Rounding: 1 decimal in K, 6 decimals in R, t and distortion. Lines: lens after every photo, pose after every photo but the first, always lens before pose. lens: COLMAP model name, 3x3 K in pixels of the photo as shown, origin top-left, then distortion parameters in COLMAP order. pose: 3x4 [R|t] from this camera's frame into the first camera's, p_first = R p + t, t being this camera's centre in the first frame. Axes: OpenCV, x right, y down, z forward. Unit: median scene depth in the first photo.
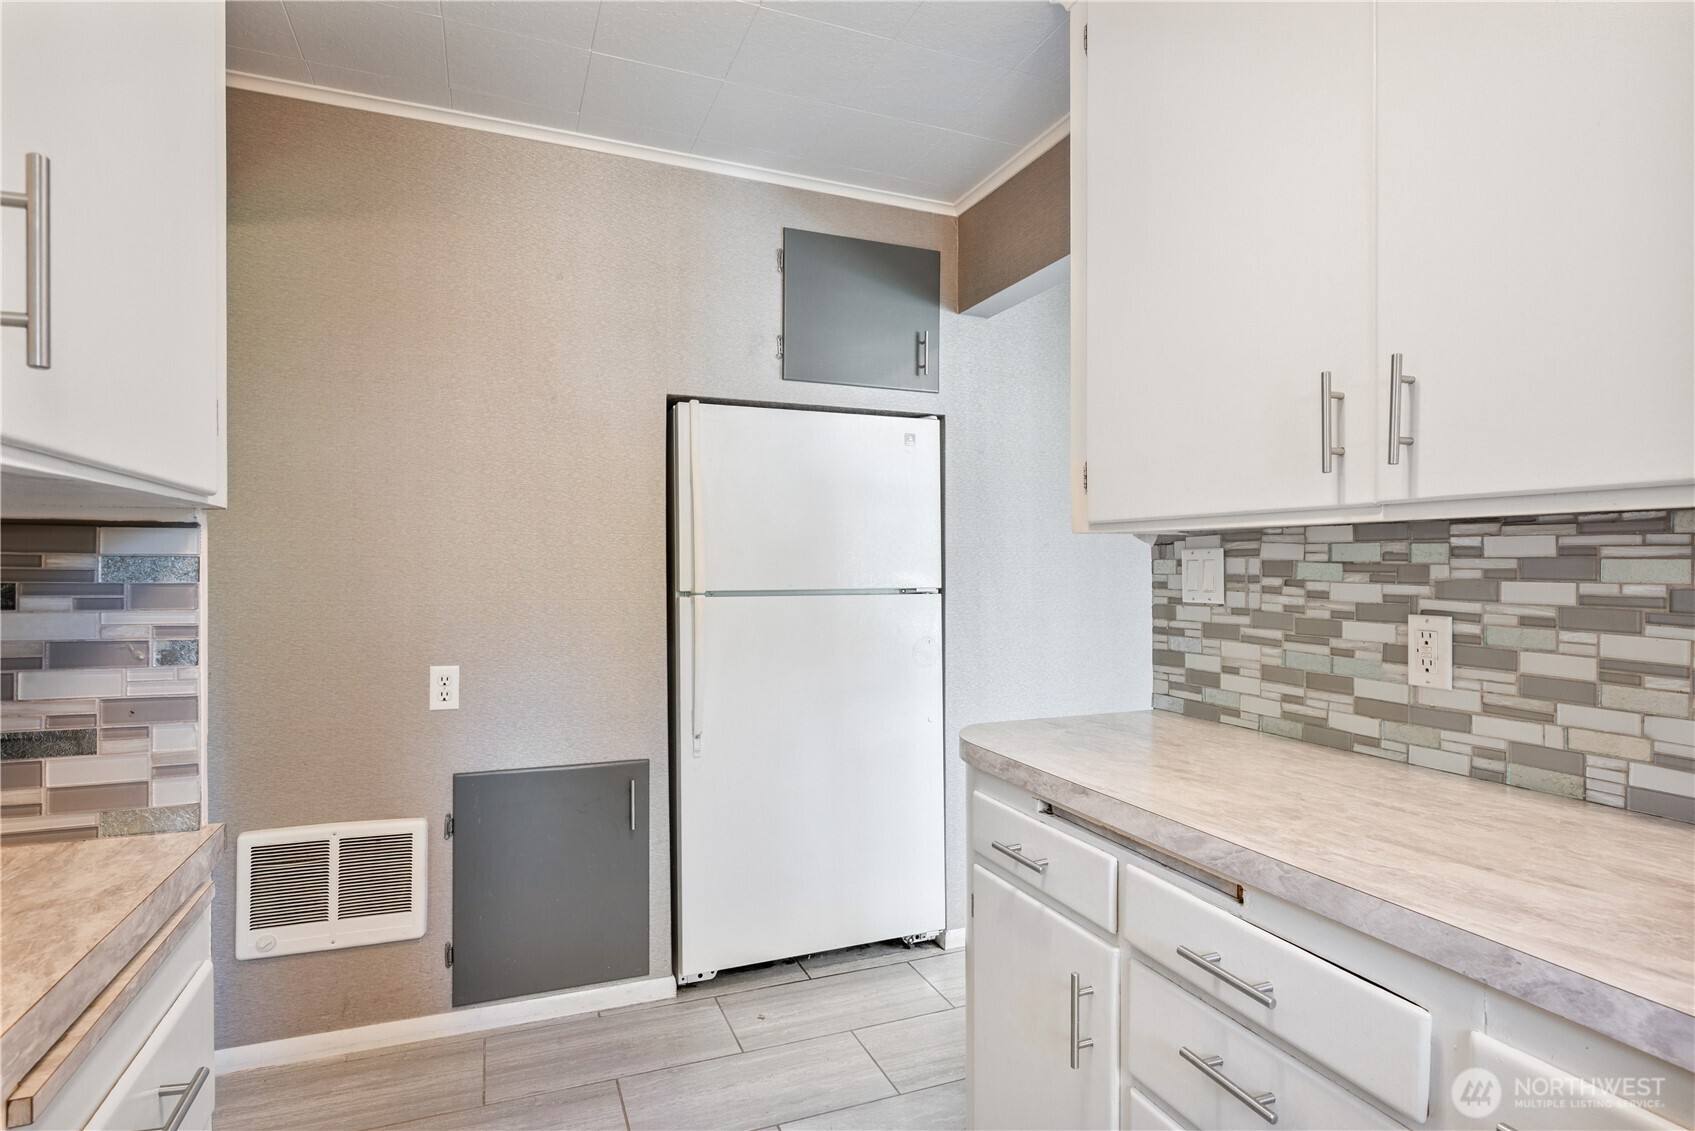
lens RADIAL K [[880.3, 0, 847.9], [0, 880.3, 562.4], [0, 0, 1]] dist [0.000694, -0.000428]
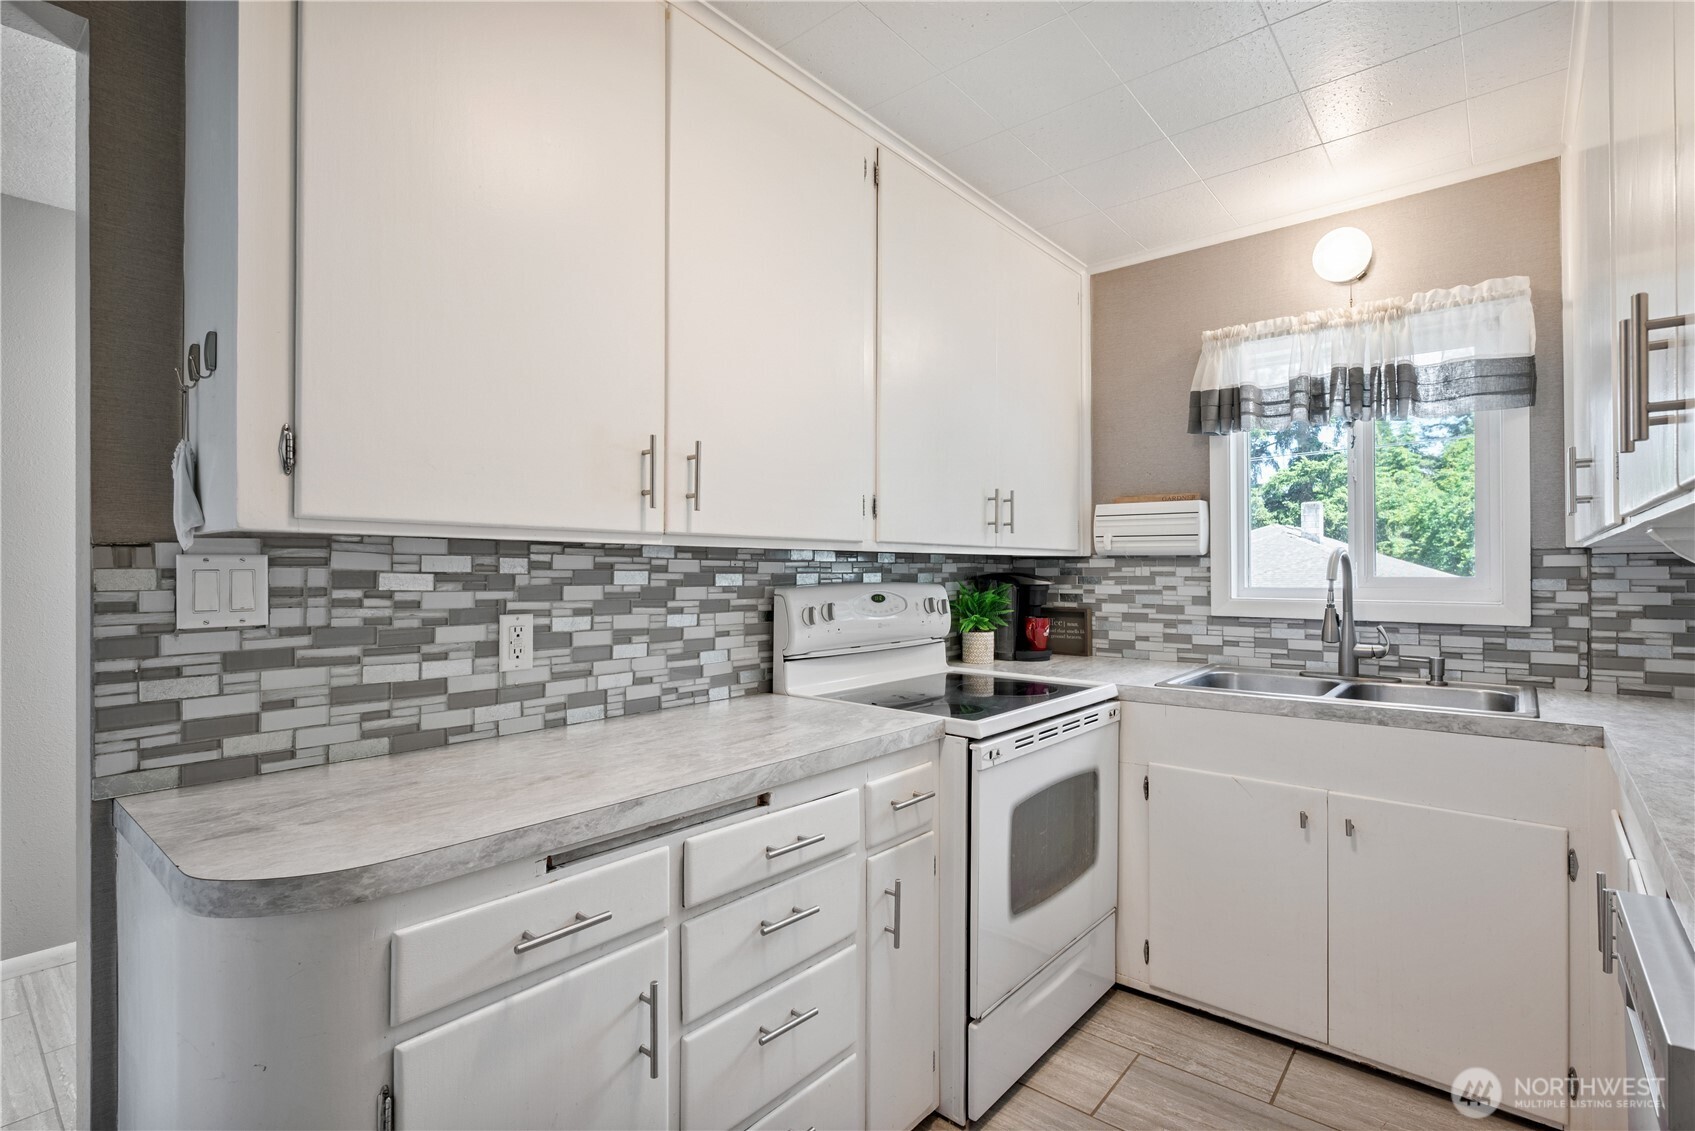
lens RADIAL K [[784.6, 0, 850.6], [0, 784.6, 570.9], [0, 0, 1]] dist [0.001790, 0.000063]
pose [[-0.462249, 0.002144, 0.886748, -0.550145], [-0.000232, 0.999997, -0.002539, -0.000345], [-0.886750, -0.001380, -0.462247, 1.041257]]
